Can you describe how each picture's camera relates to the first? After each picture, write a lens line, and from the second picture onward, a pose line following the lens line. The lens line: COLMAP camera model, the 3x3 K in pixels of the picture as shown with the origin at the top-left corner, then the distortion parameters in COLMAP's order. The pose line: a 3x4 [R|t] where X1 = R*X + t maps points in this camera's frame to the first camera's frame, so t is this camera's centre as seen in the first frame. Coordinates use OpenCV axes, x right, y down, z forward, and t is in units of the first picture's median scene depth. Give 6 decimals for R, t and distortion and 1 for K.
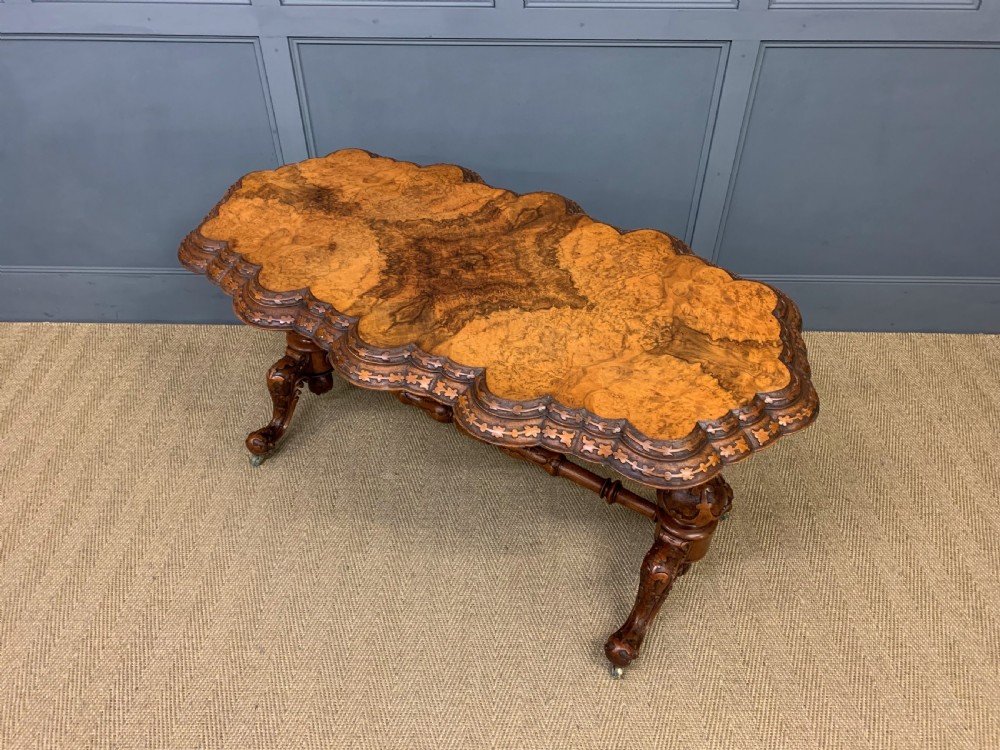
lens RADIAL K [[766.1, 0, 508.9], [0, 766.1, 373.8], [0, 0, 1]] dist [0.075261, -0.097386]
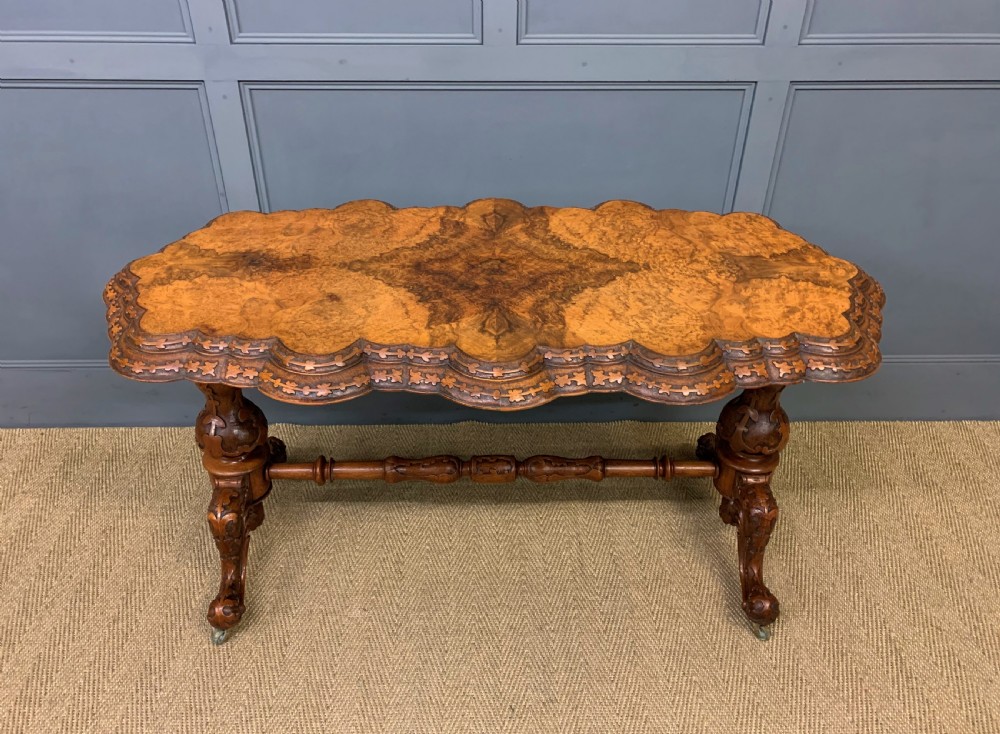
lens RADIAL K [[766.6, 0, 500.0], [0, 766.6, 367.0], [0, 0, 1]] dist [0.080326, -0.098168]
pose [[0.827817, -0.309185, 0.468107, -0.515748], [0.372350, 0.926940, -0.046233, 0.005143], [-0.419613, 0.212573, 0.882461, 0.245849]]
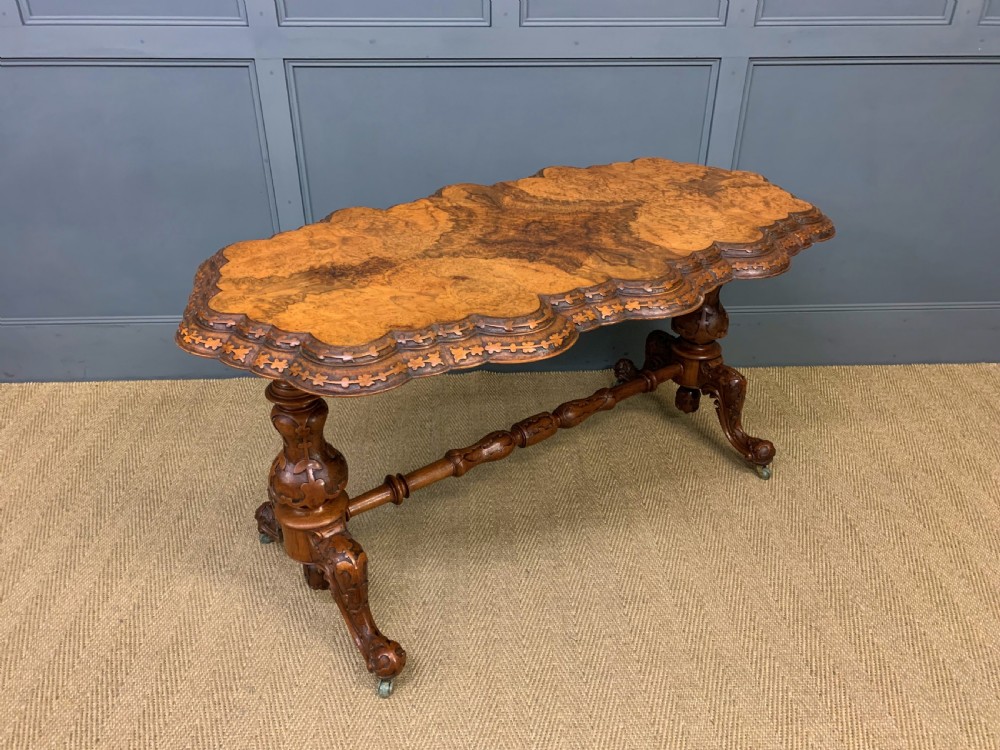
lens RADIAL K [[766.1, 0, 508.9], [0, 766.1, 373.8], [0, 0, 1]] dist [0.075261, -0.097386]
pose [[0.344552, -0.476048, 0.809112, -0.971306], [0.622702, 0.760879, 0.182498, -0.216010], [-0.702514, 0.440955, 0.558599, 0.592757]]
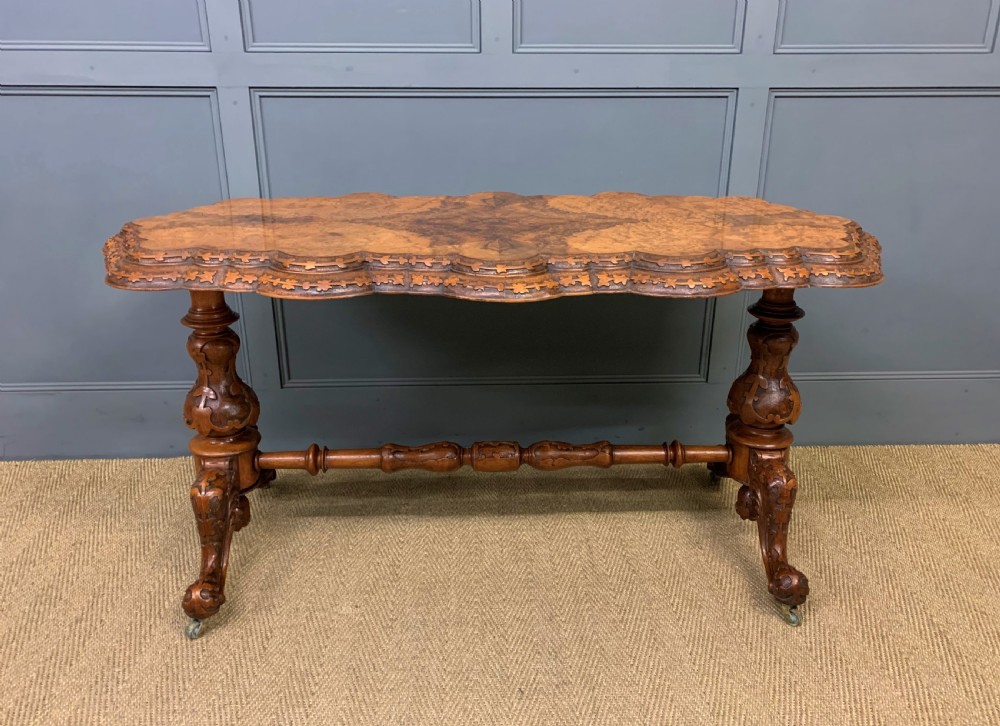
lens RADIAL K [[784.9, 0, 509.7], [0, 784.9, 360.9], [0, 0, 1]] dist [0.073228, -0.082550]
pose [[0.815007, -0.207496, 0.541026, -0.590806], [0.388526, 0.888391, -0.244561, 0.240961], [-0.429897, 0.409521, 0.804662, 0.330170]]
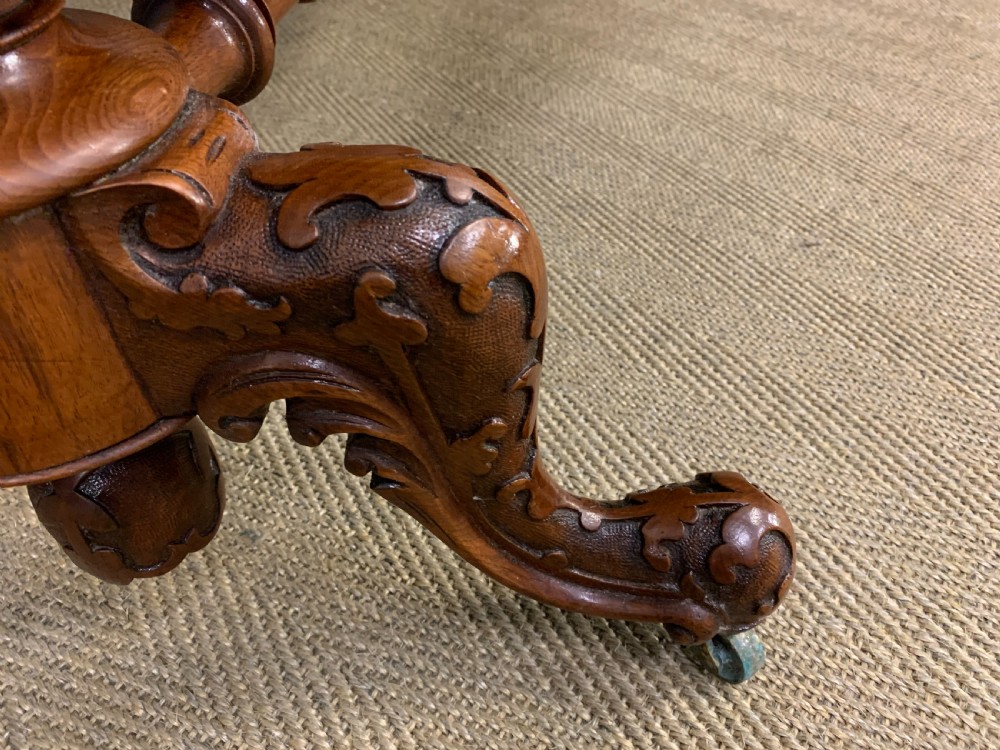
lens RADIAL K [[790.8, 0, 503.9], [0, 790.8, 363.6], [0, 0, 1]] dist [0.002396, 0.001083]
pose [[-0.469174, -0.610349, 0.638240, -0.521490], [0.580903, 0.331052, 0.743610, -0.099047], [-0.665152, 0.719638, 0.199233, 1.314244]]
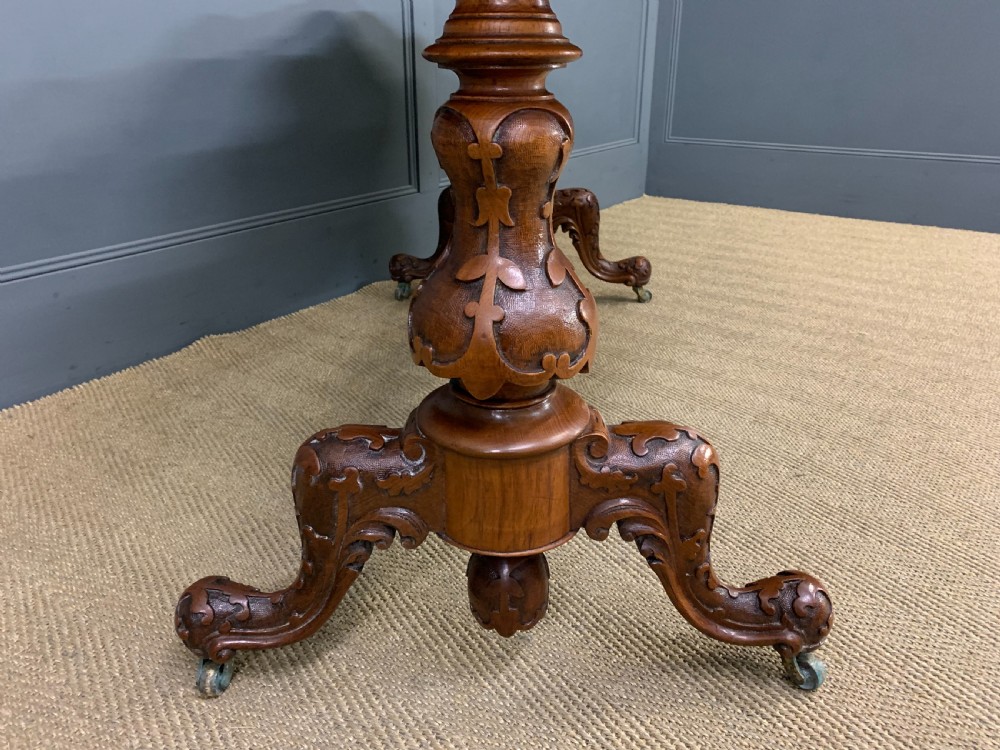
lens RADIAL K [[779.8, 0, 498.6], [0, 779.8, 359.2], [0, 0, 1]] dist [0.003293, 0.003144]
pose [[-0.514475, -0.333394, 0.790041, -0.656133], [0.571050, 0.554104, 0.605698, -0.324693], [-0.639701, 0.762769, -0.094688, 1.397040]]
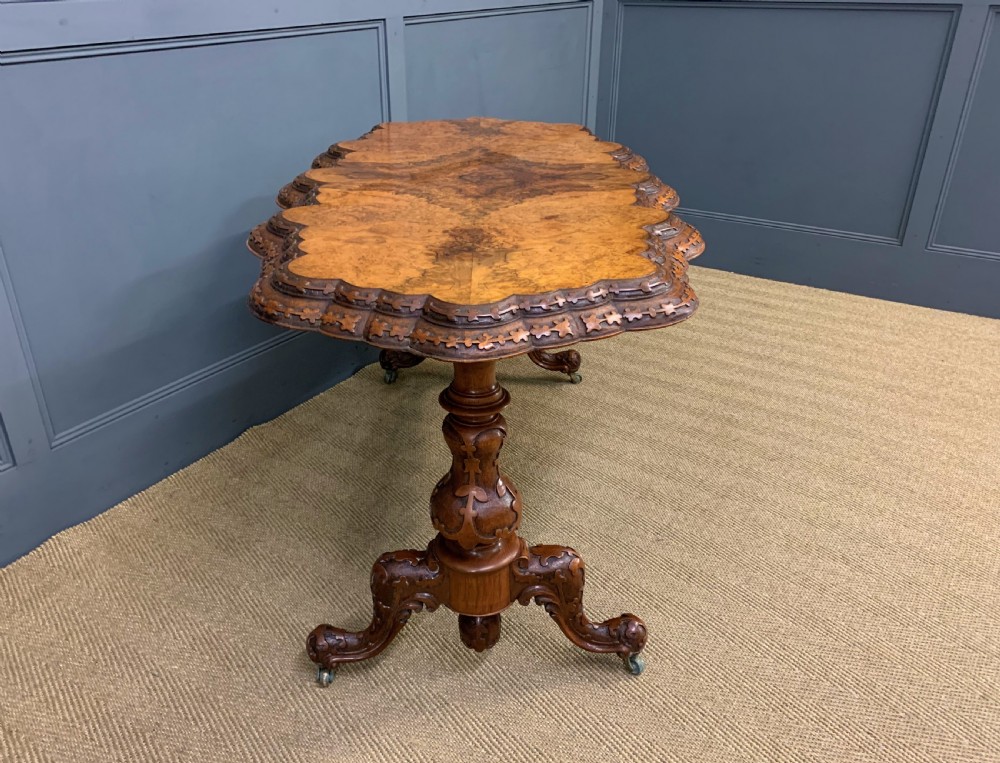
lens RADIAL K [[840.8, 0, 483.1], [0, 840.8, 393.8], [0, 0, 1]] dist [0.042723, -0.004418]
pose [[-0.545189, -0.393277, 0.740340, -0.933752], [0.558059, 0.488755, 0.670588, -0.718066], [-0.625571, 0.778750, -0.046992, 1.294416]]
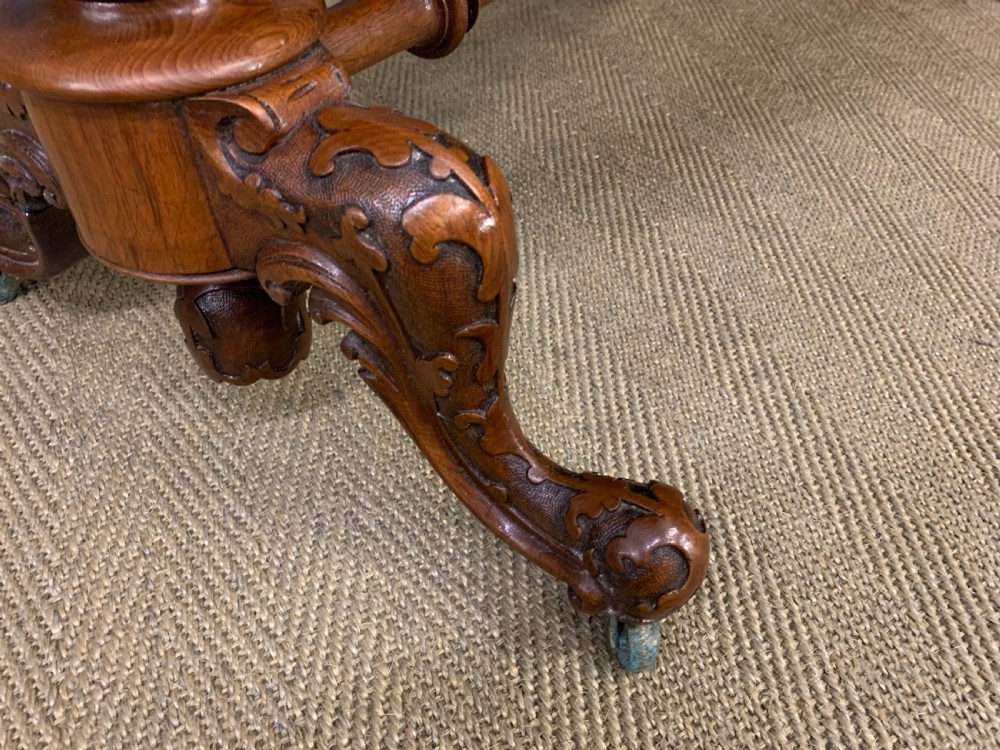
lens RADIAL K [[790.8, 0, 503.9], [0, 790.8, 363.6], [0, 0, 1]] dist [0.002396, 0.001083]
pose [[0.007257, -0.723918, 0.689847, -0.568823], [0.646198, 0.529870, 0.549242, -0.075669], [-0.763135, 0.441792, 0.471640, 1.246445]]
